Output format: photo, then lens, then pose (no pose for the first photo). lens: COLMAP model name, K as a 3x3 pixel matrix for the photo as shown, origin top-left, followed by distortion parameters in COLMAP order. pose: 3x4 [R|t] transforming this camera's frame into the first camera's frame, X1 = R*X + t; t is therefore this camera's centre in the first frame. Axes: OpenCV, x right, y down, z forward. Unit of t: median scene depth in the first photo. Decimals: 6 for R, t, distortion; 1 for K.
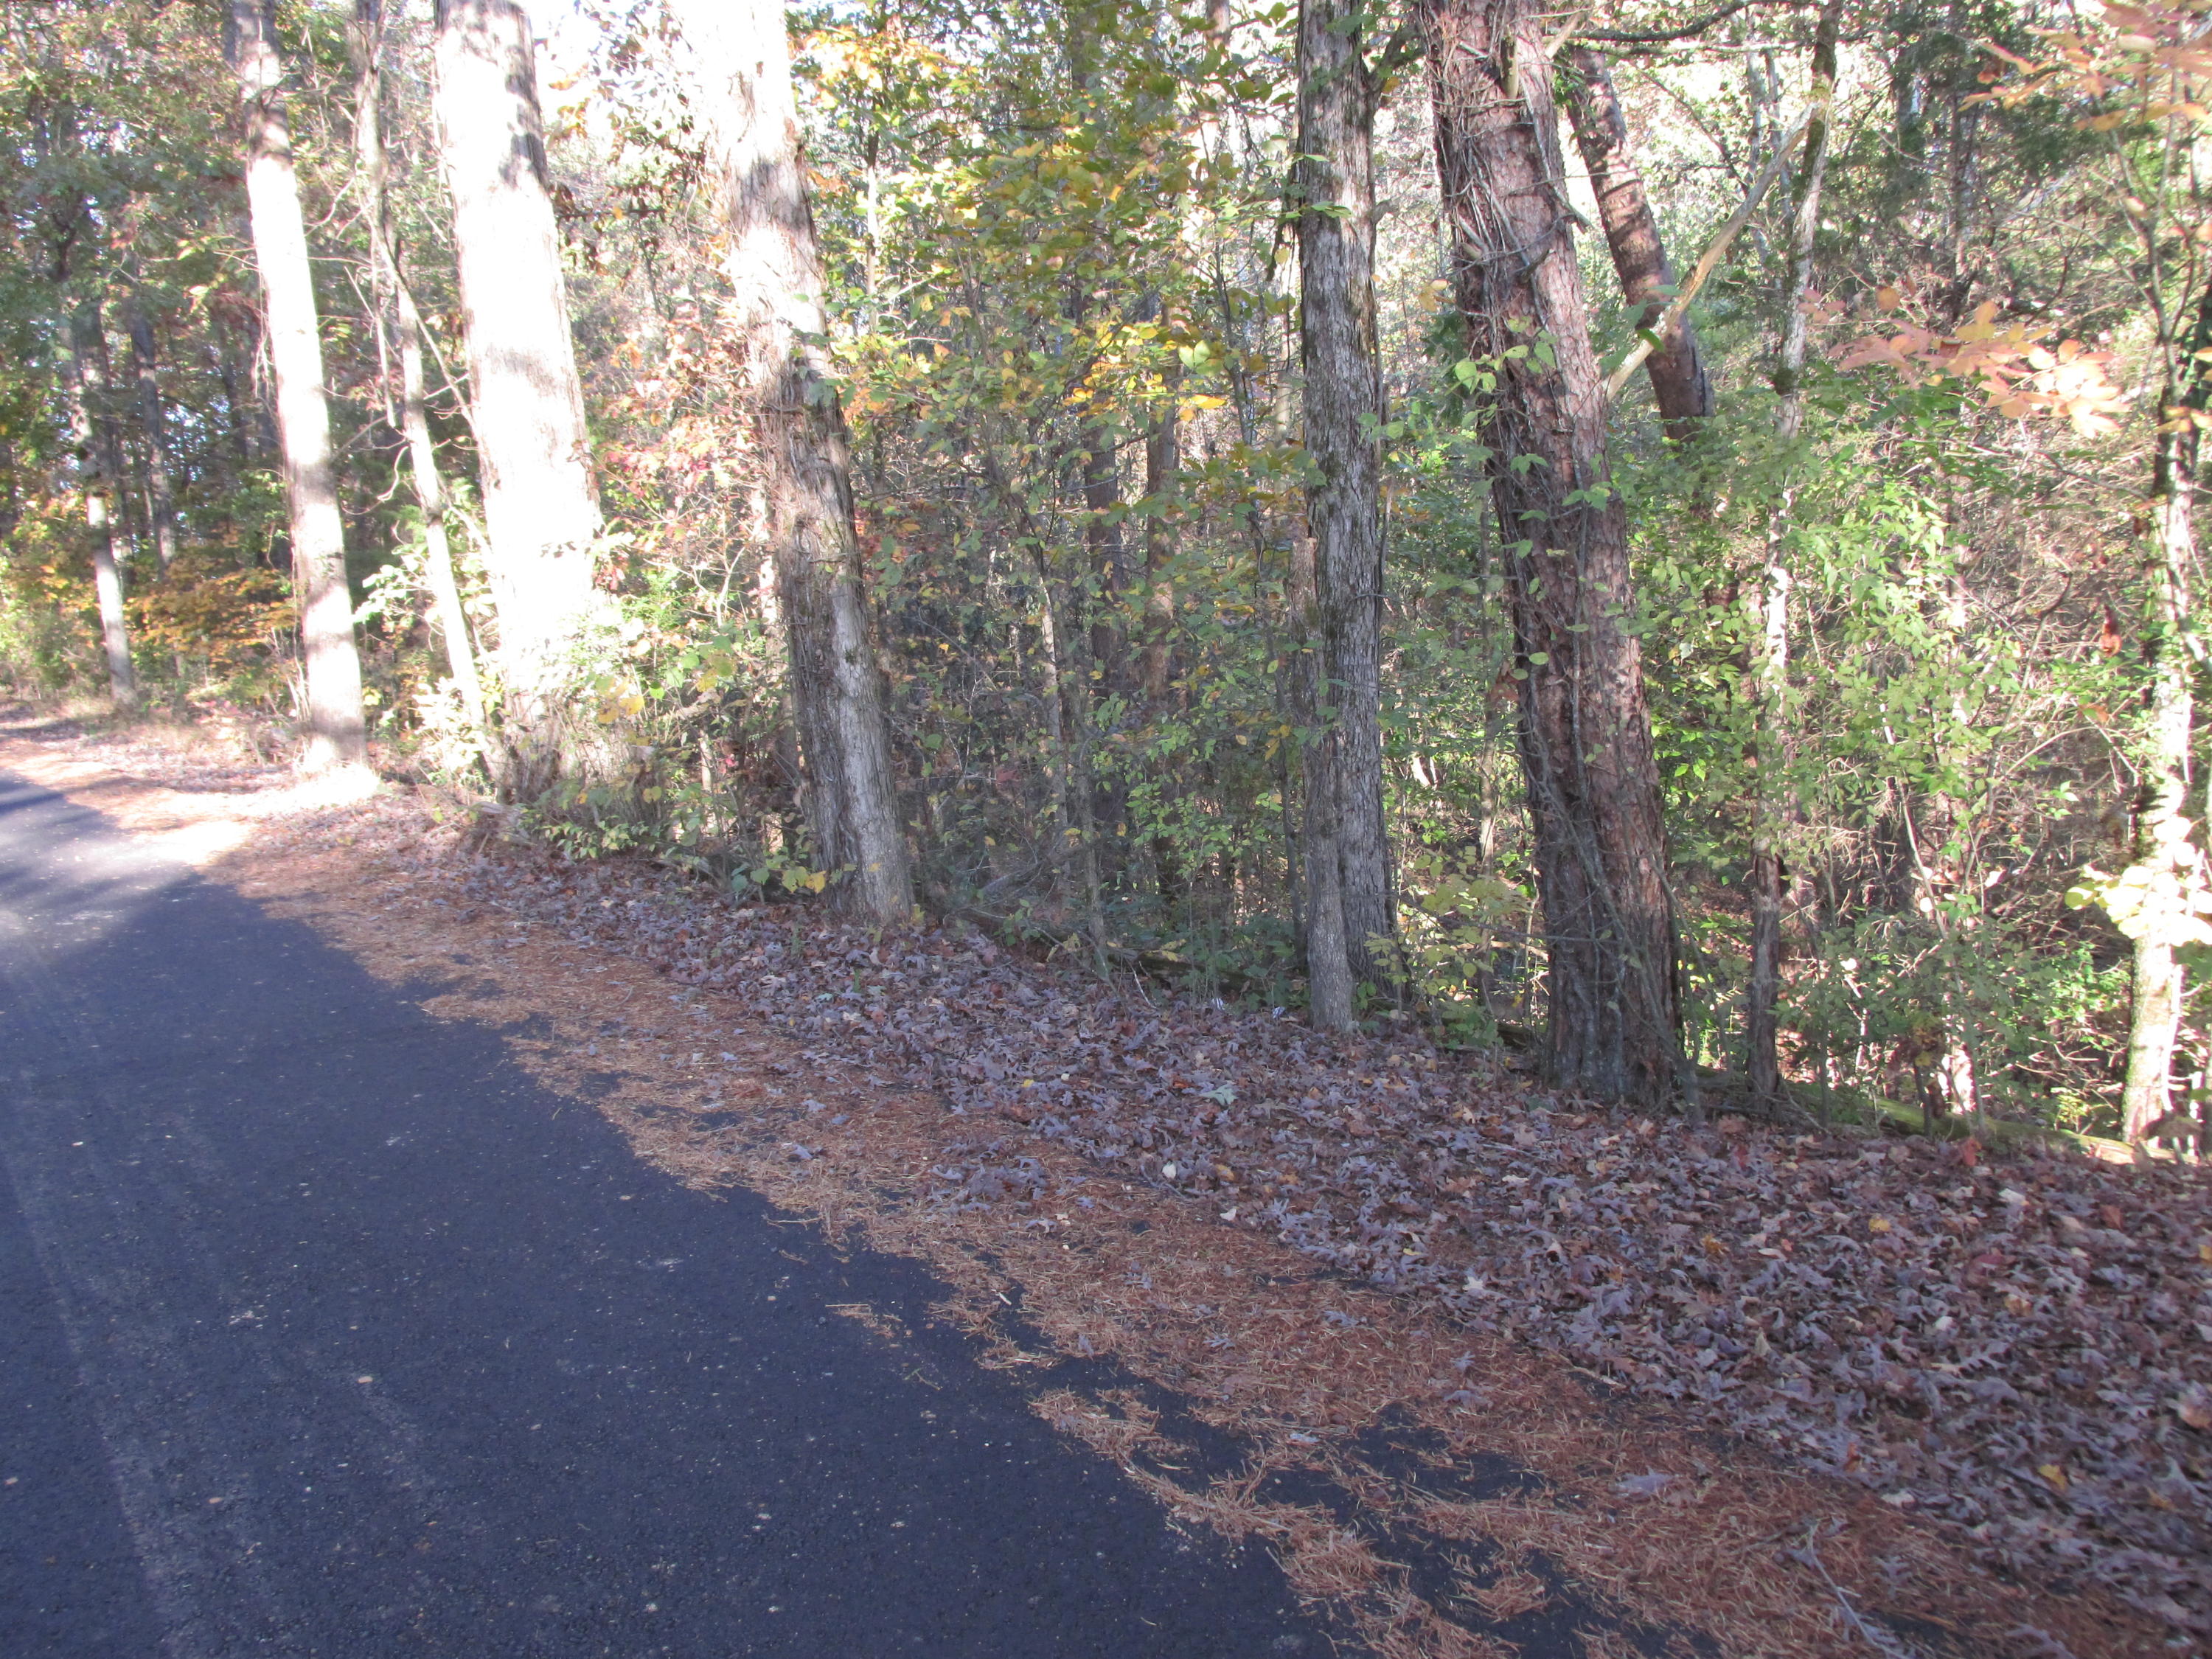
lens RADIAL K [[1813.3, 0, 1107.5], [0, 1813.3, 829.1], [0, 0, 1]] dist [-0.037951, 0.006835]
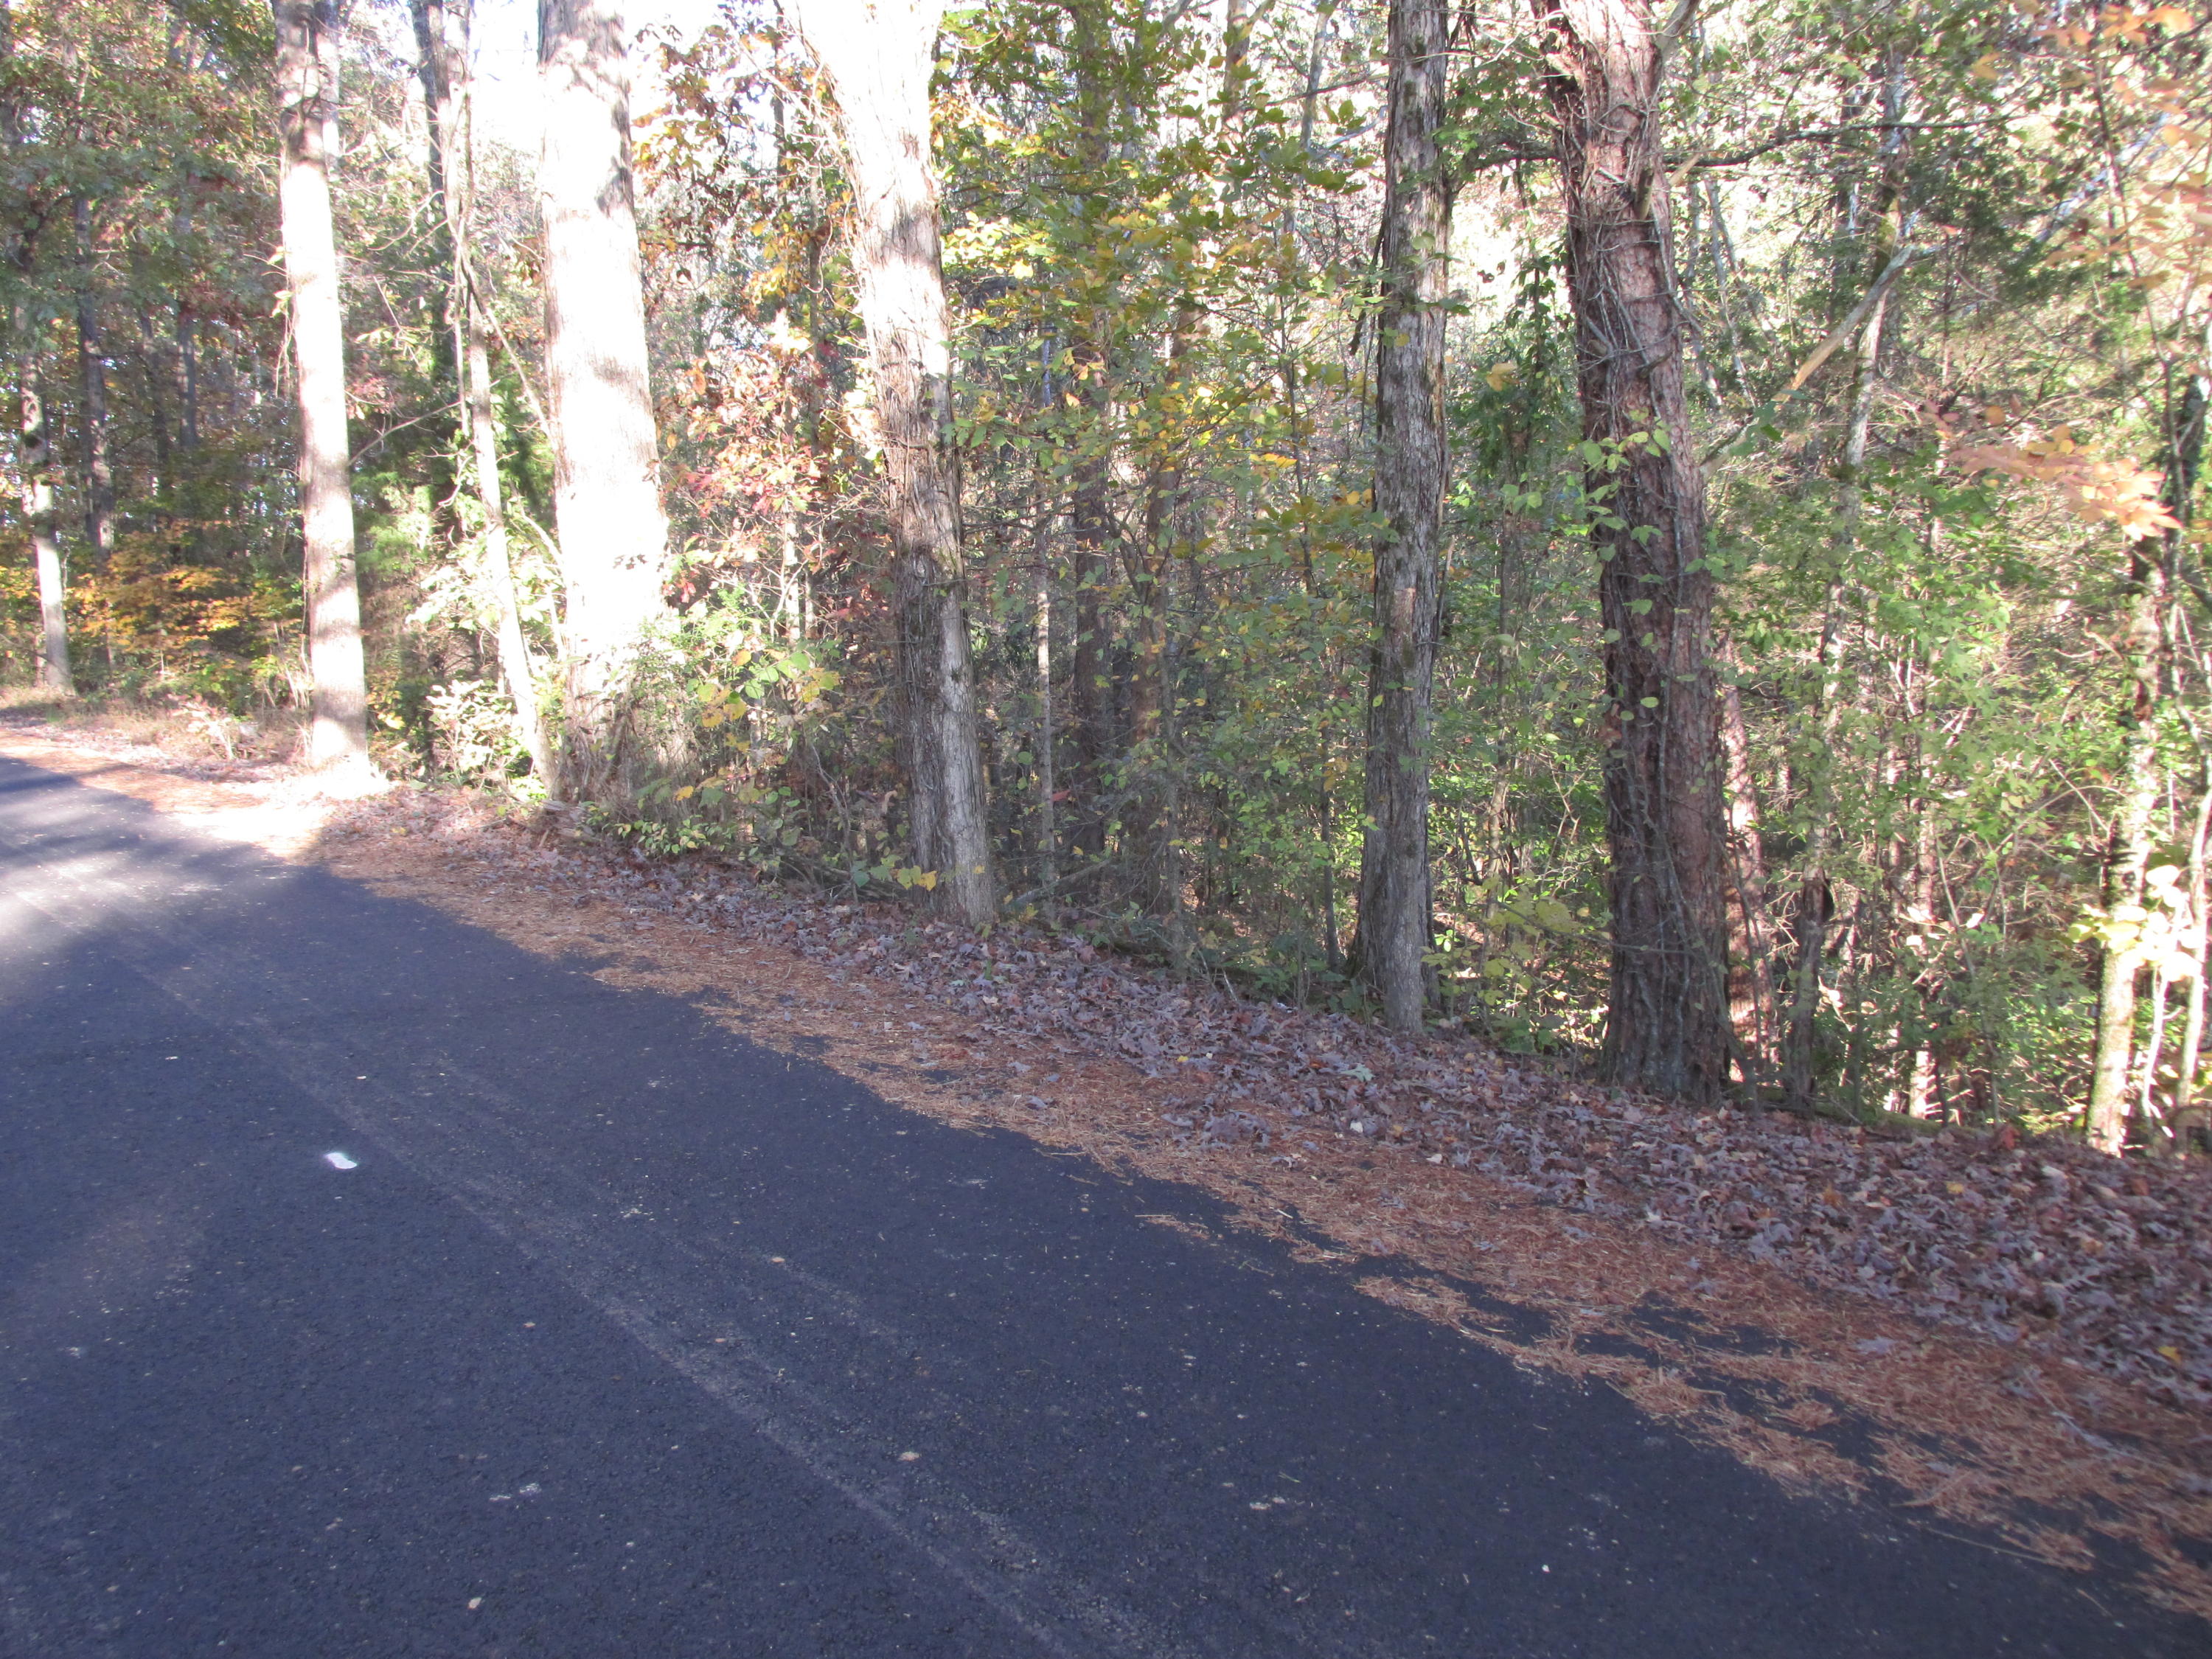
lens RADIAL K [[1813.3, 0, 1103.4], [0, 1813.3, 834.0], [0, 0, 1]] dist [-0.037951, 0.006835]
pose [[0.996310, 0.043232, 0.074150, -0.189681], [-0.041578, 0.998854, -0.023718, 0.031118], [-0.075090, 0.020548, 0.996965, -0.120613]]
